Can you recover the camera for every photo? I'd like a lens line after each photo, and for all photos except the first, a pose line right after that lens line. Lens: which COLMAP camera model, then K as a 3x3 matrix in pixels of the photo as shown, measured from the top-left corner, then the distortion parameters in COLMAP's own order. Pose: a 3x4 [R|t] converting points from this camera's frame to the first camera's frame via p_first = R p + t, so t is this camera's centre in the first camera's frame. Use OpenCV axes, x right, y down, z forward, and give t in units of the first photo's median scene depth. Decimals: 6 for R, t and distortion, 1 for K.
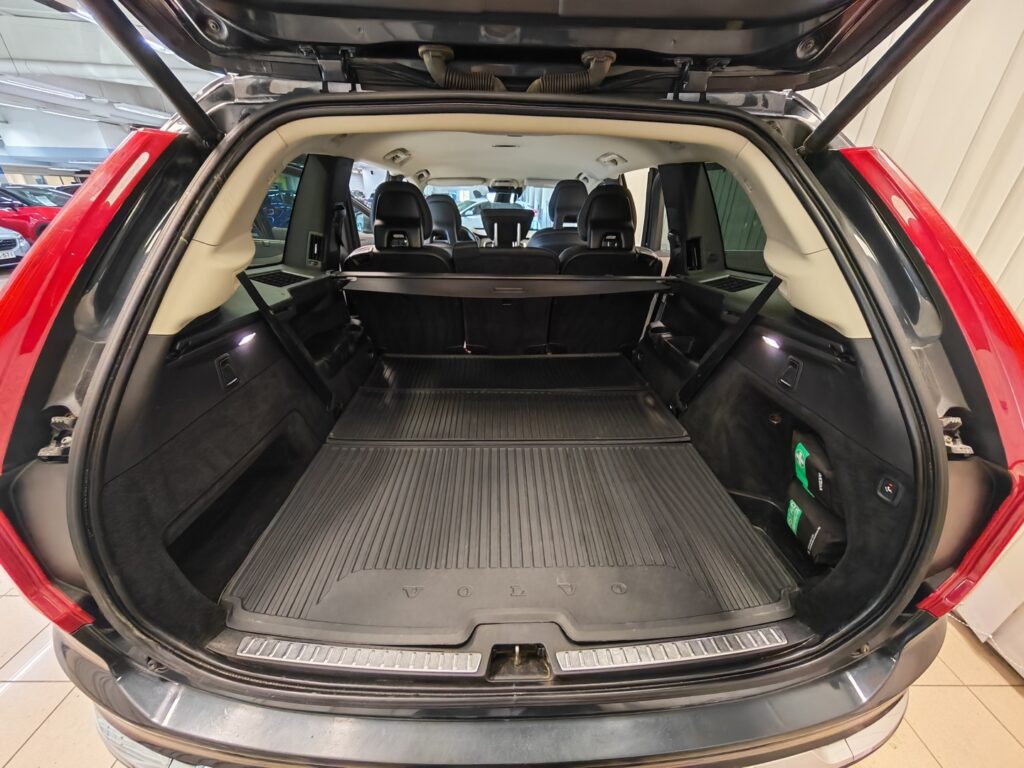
lens RADIAL K [[382.8, 0, 512.0], [0, 382.8, 384.0], [0, 0, 1]] dist [0.005636, -0.000003]
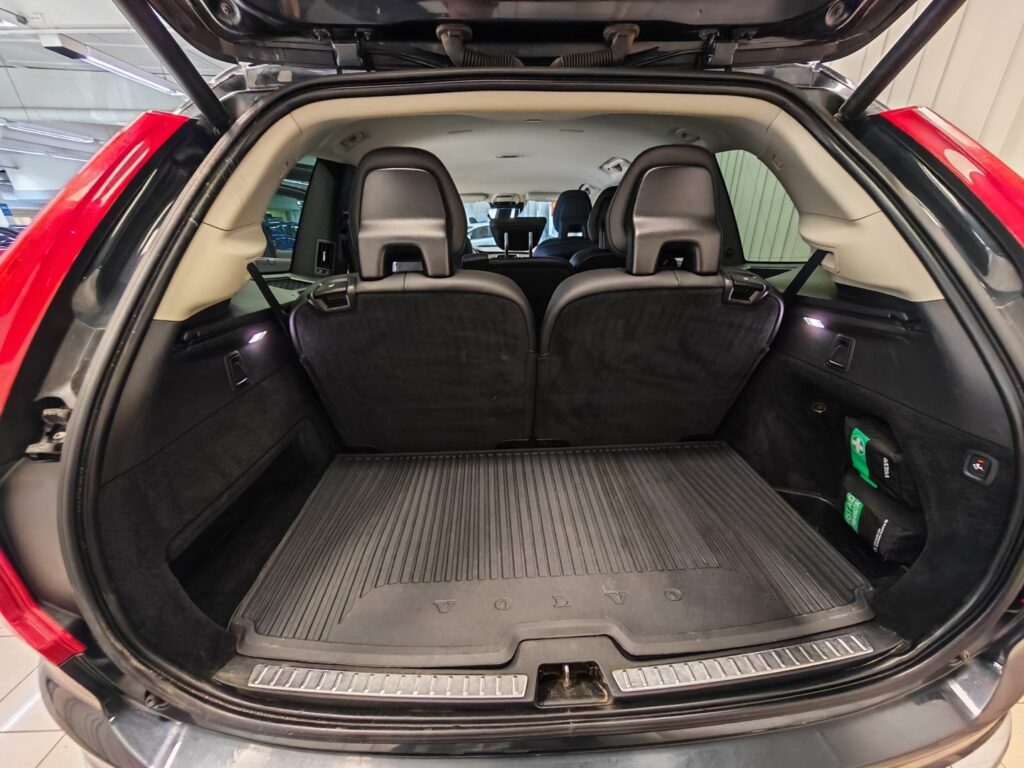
lens RADIAL K [[382.8, 0, 512.0], [0, 382.8, 384.0], [0, 0, 1]] dist [0.005636, -0.000003]
pose [[0.999351, -0.036024, -0.000119, -0.086552], [0.035959, 0.997734, -0.056861, 0.085509], [0.002167, 0.056820, 0.998382, 0.084965]]
